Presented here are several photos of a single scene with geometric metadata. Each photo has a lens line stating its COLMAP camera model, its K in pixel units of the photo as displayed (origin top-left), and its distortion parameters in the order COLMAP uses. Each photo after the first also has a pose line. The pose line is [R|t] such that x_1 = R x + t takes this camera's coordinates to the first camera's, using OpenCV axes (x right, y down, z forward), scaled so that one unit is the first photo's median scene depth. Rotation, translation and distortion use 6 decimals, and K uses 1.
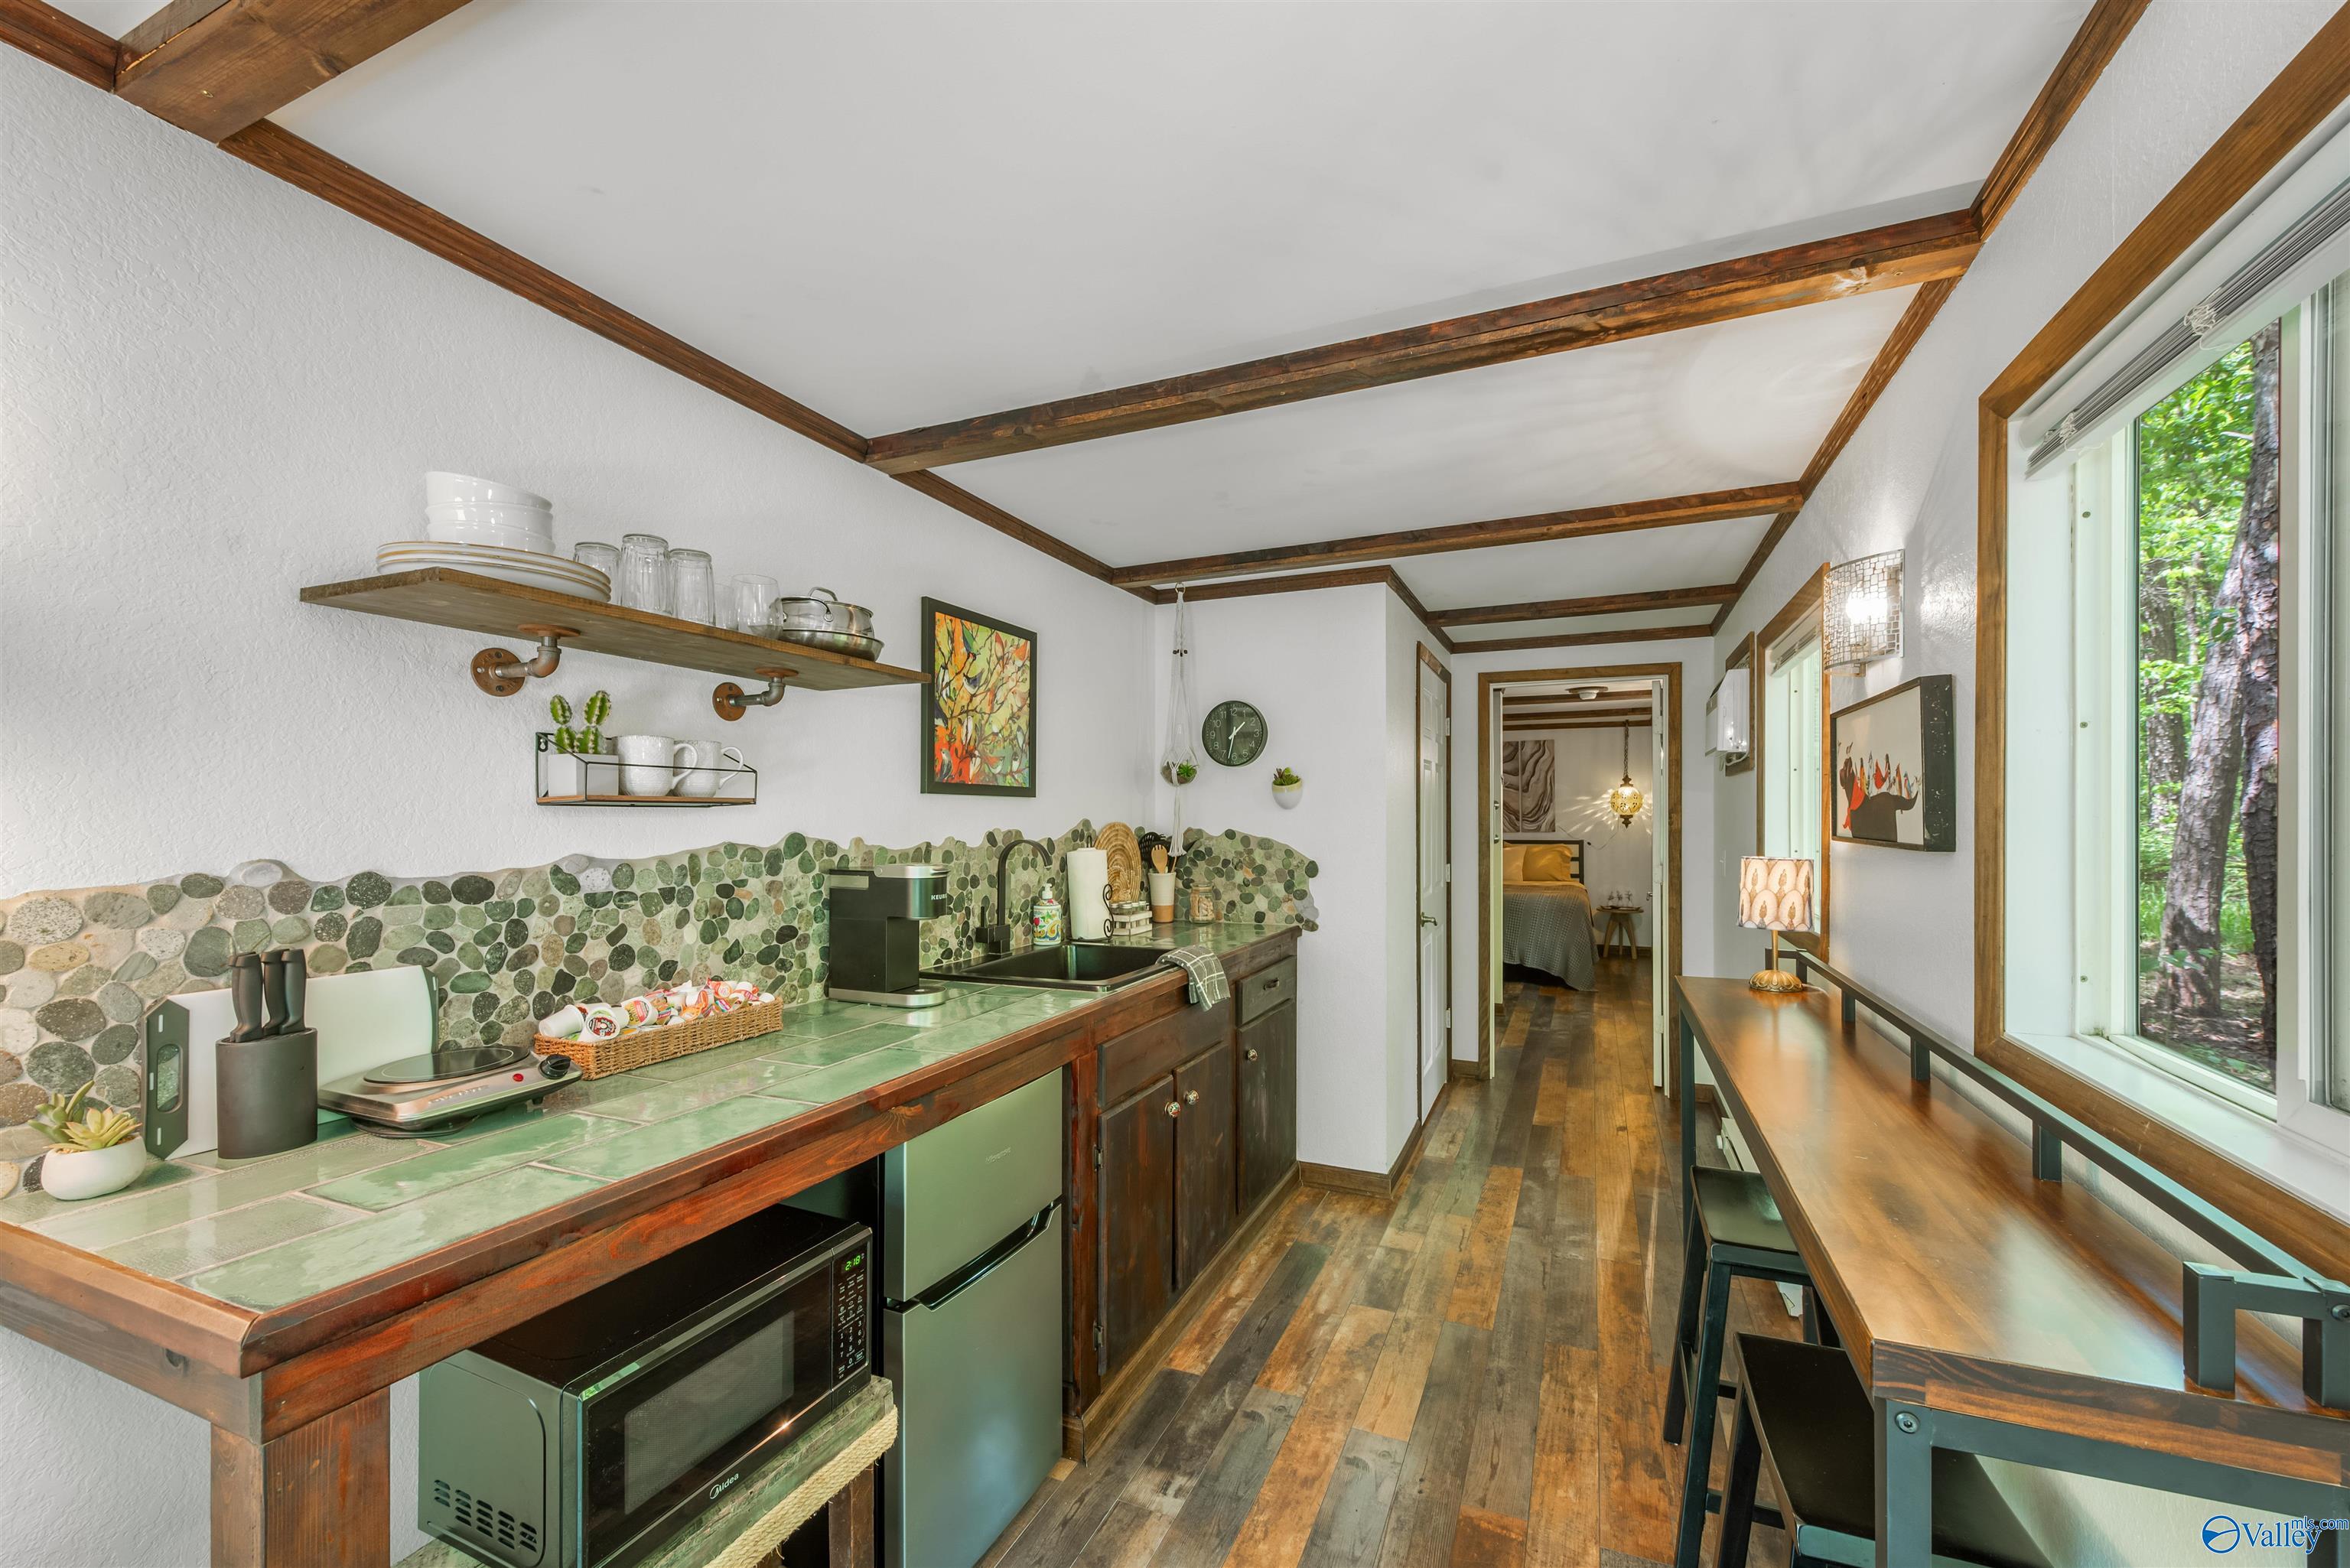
lens RADIAL K [[910.9, 0, 1208.4], [0, 910.9, 820.6], [0, 0, 1]] dist [0.001303, 0.000245]
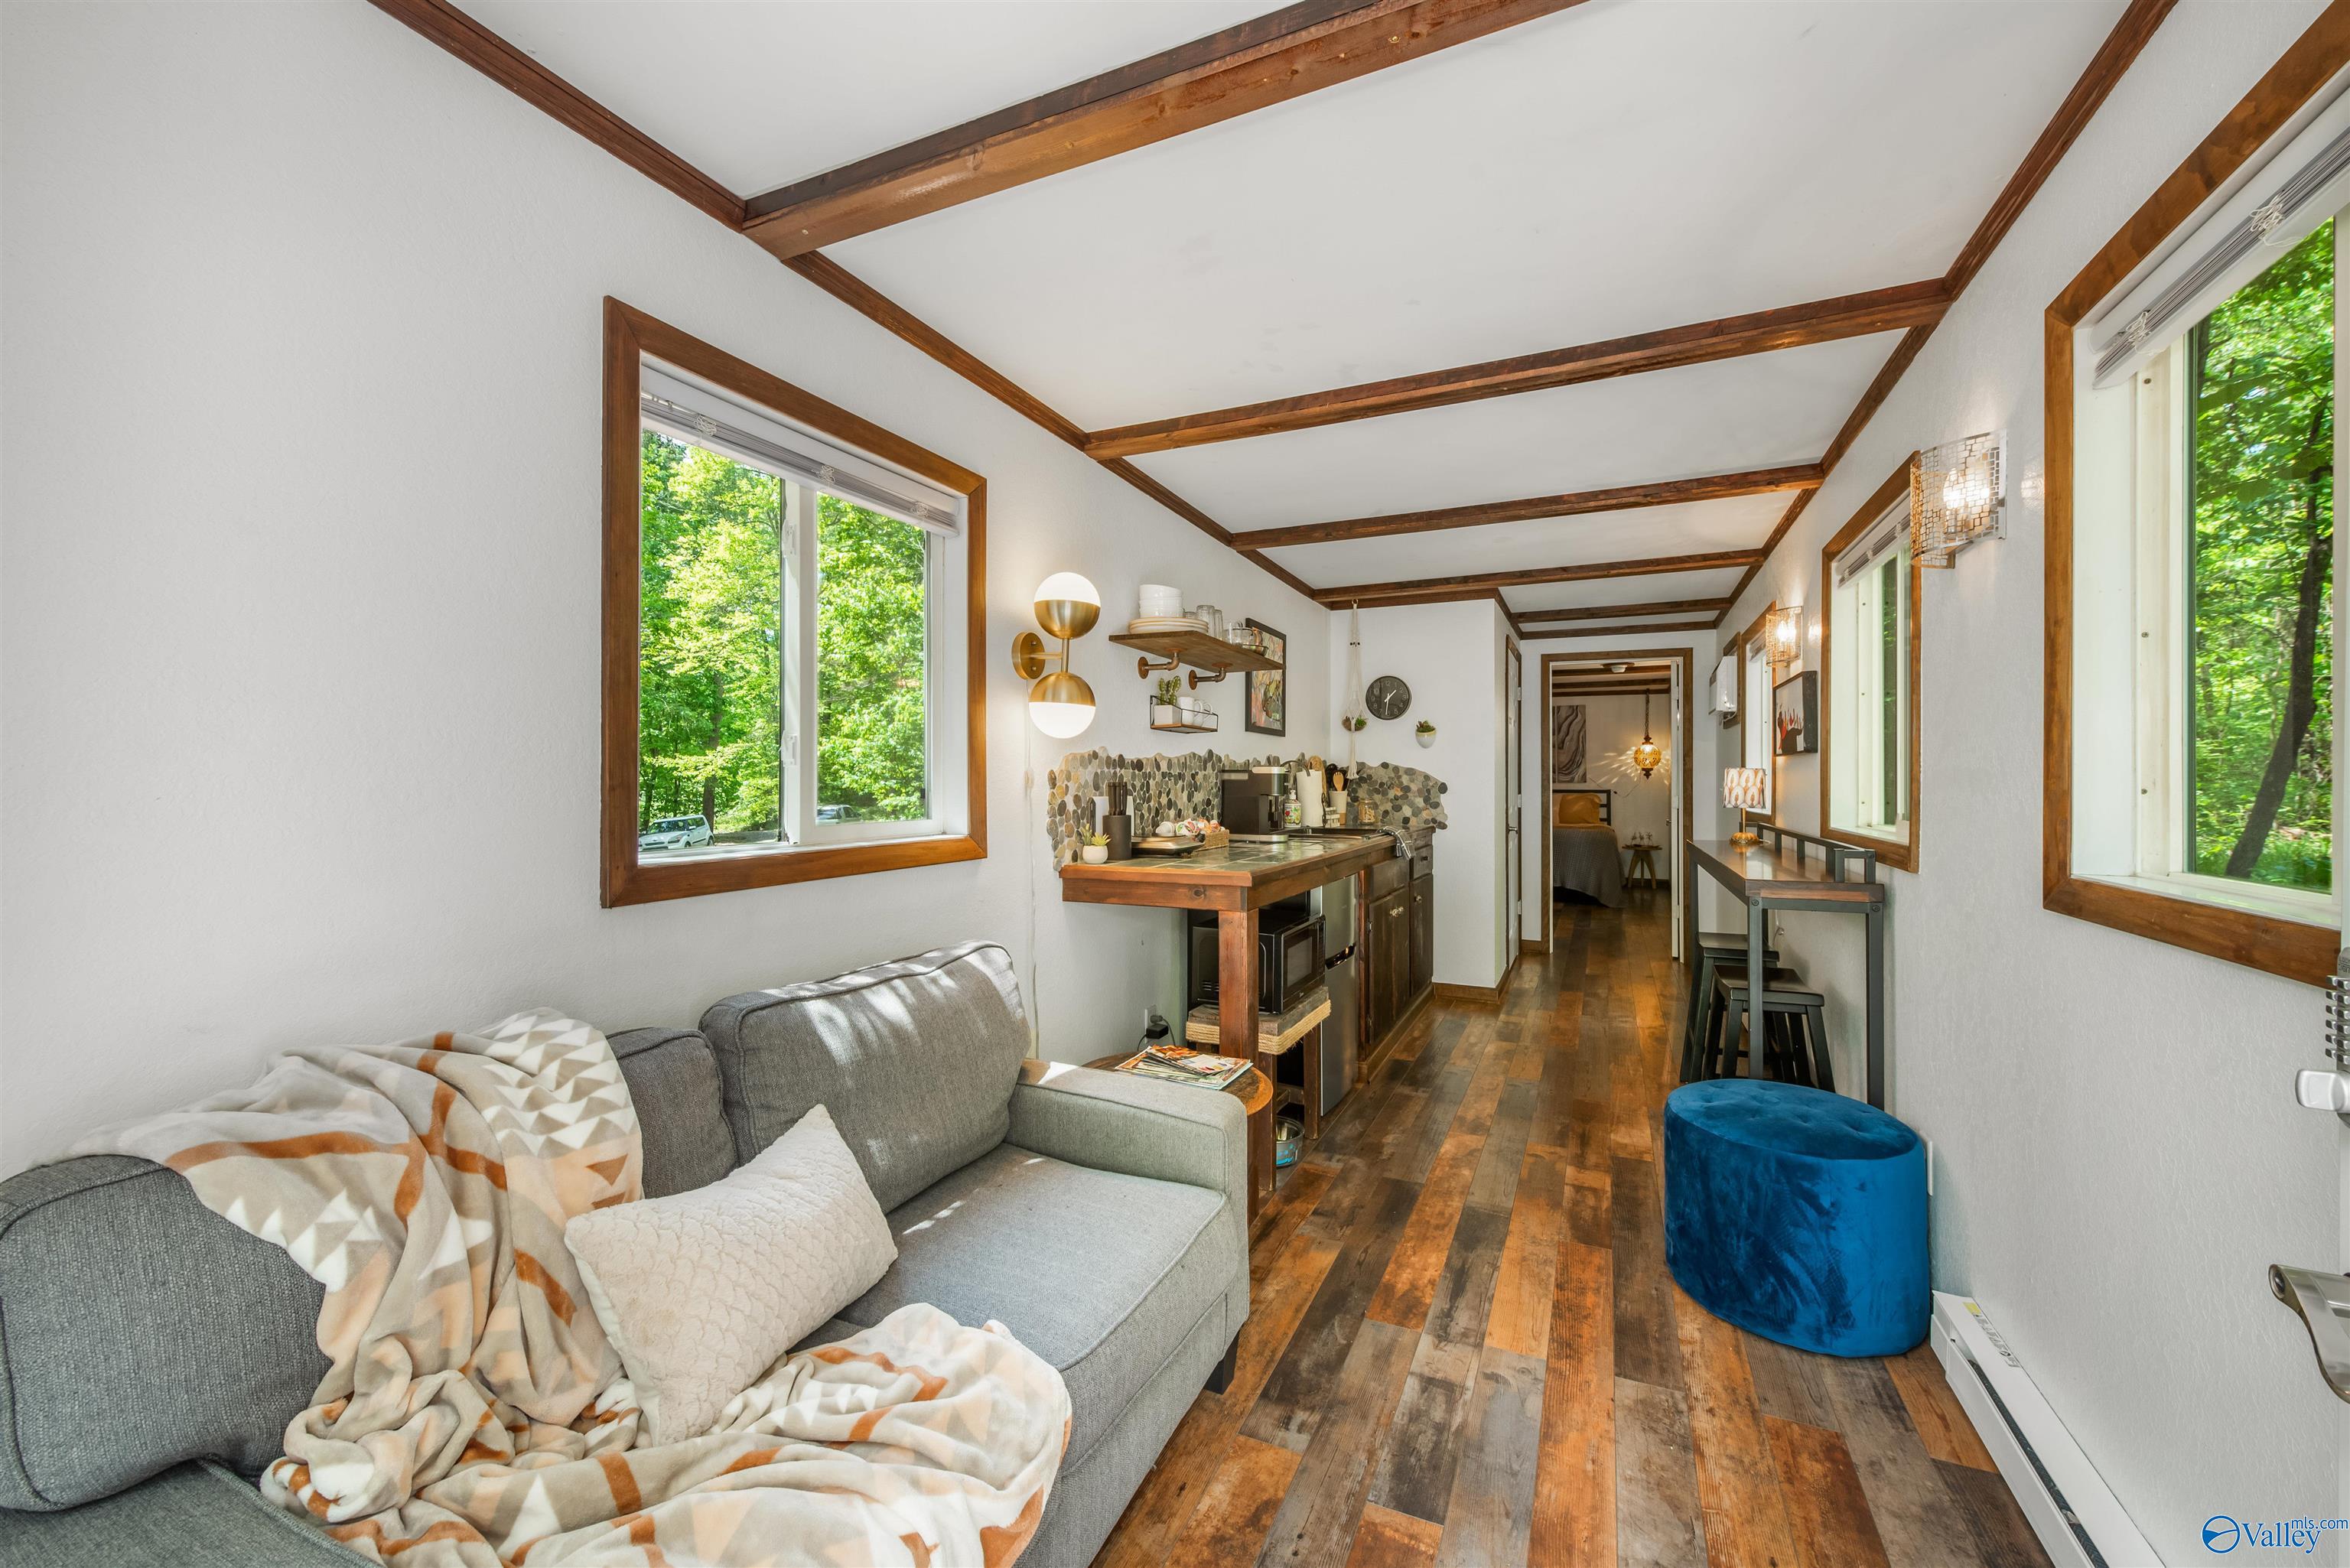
lens RADIAL K [[910.9, 0, 1191.3], [0, 910.9, 776.3], [0, 0, 1]] dist [0.001303, 0.000245]
pose [[0.999598, 0.005565, -0.027784, -0.260142], [-0.005885, 0.999917, -0.011456, 0.053619], [0.027718, 0.011615, 0.999548, -0.516637]]
